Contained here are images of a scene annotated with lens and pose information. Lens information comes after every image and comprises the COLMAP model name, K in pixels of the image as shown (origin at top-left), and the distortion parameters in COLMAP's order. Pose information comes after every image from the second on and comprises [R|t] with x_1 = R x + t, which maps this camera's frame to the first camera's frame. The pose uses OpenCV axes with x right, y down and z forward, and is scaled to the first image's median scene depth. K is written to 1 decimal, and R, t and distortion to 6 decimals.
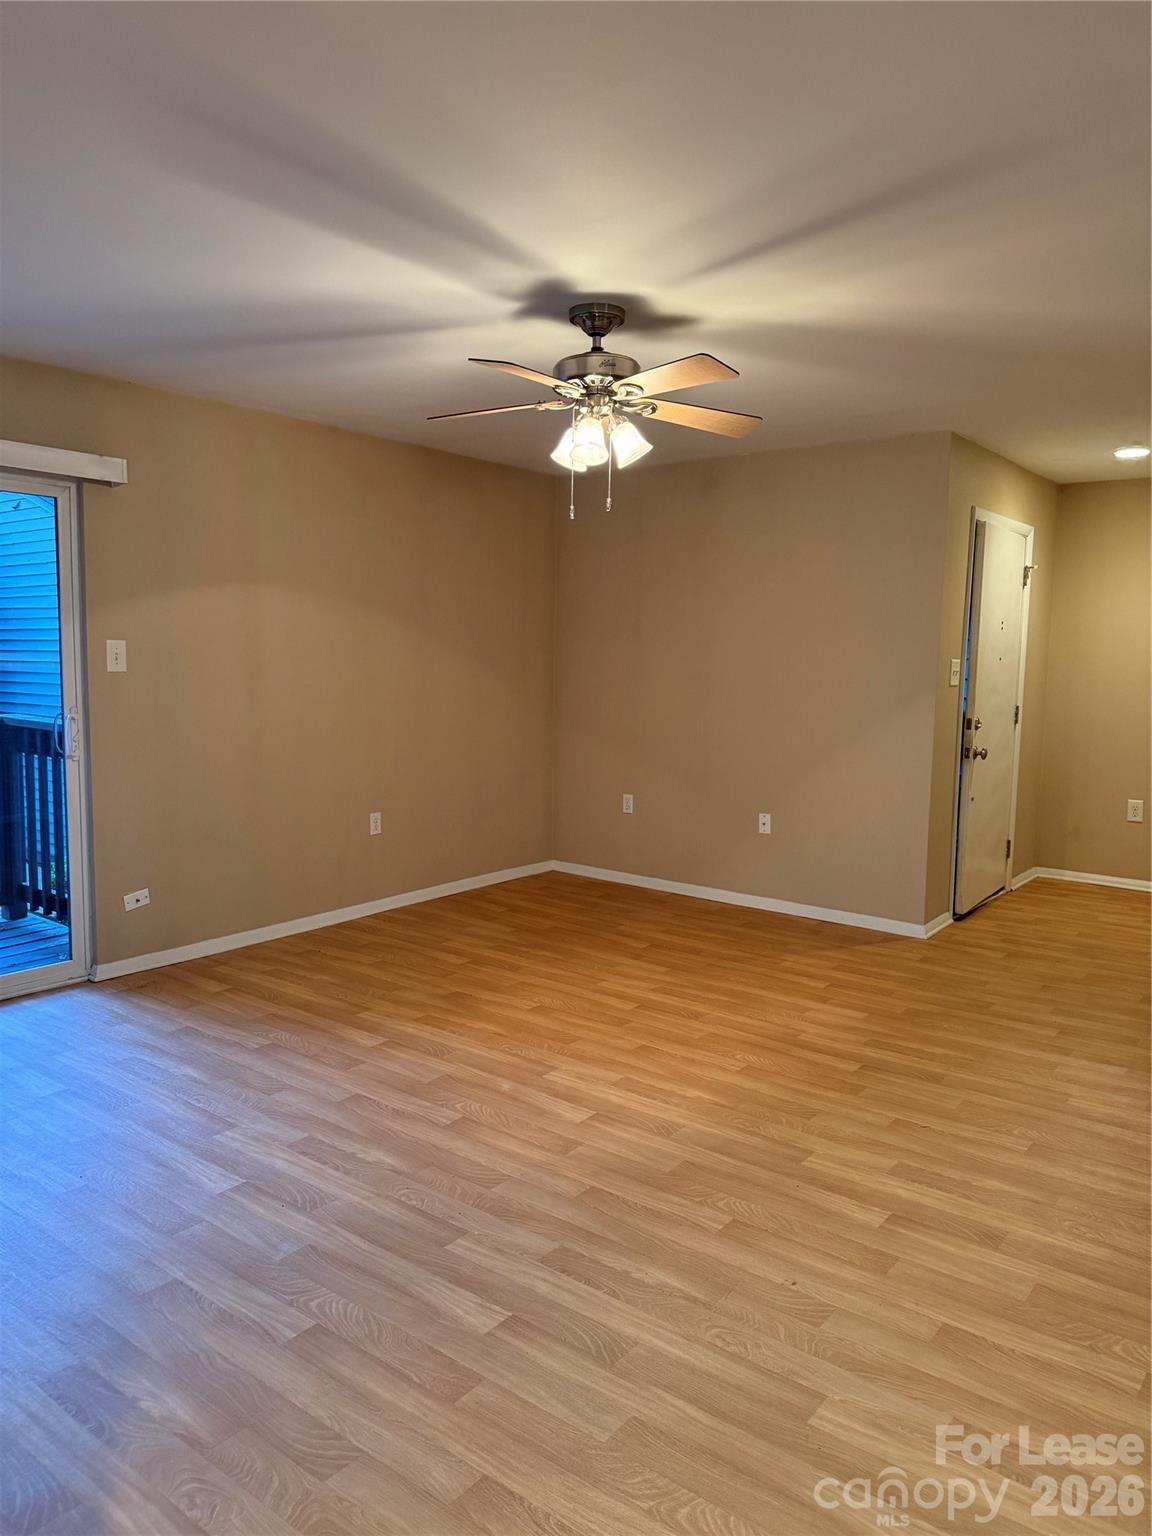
lens RADIAL K [[1105.5, 0, 568.8], [0, 1105.5, 769.0], [0, 0, 1]] dist [0.065488, -0.008304]
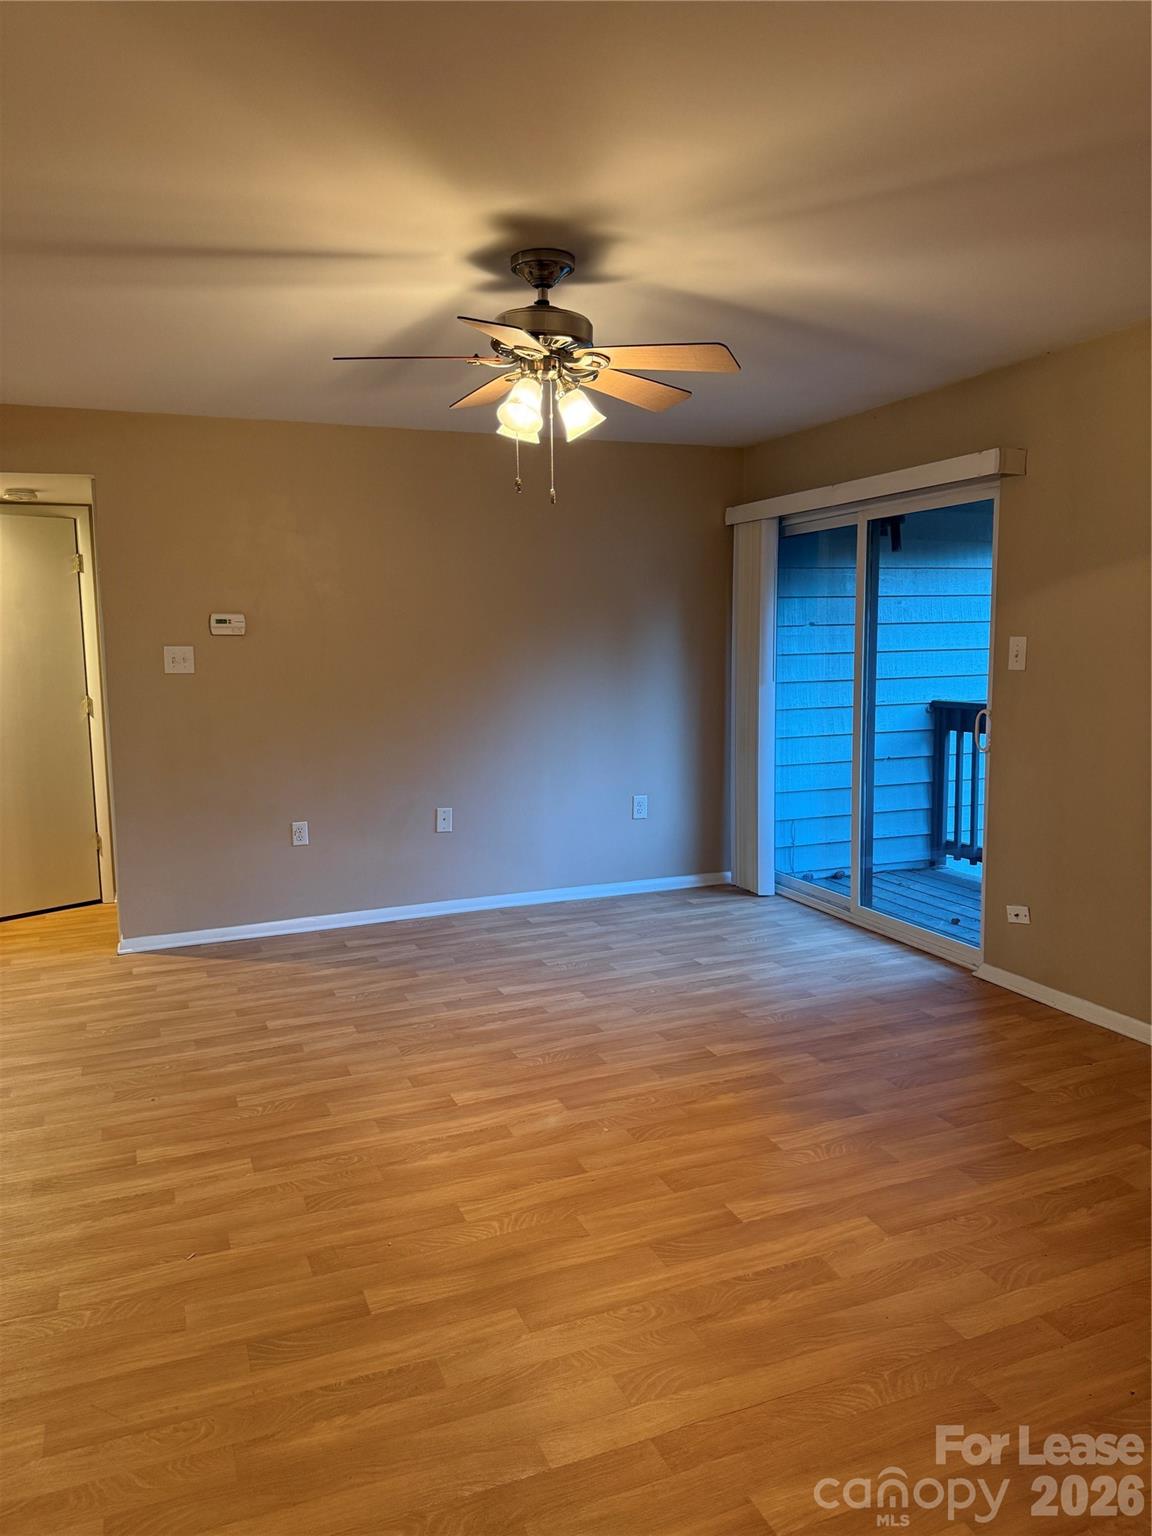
lens RADIAL K [[1105.5, 0, 568.8], [0, 1105.5, 769.0], [0, 0, 1]] dist [0.065488, -0.008304]
pose [[-0.511127, 0.099907, -0.853679, 0.839715], [-0.086555, 0.982189, 0.166770, -0.178391], [0.855136, 0.159131, -0.493376, 1.591043]]
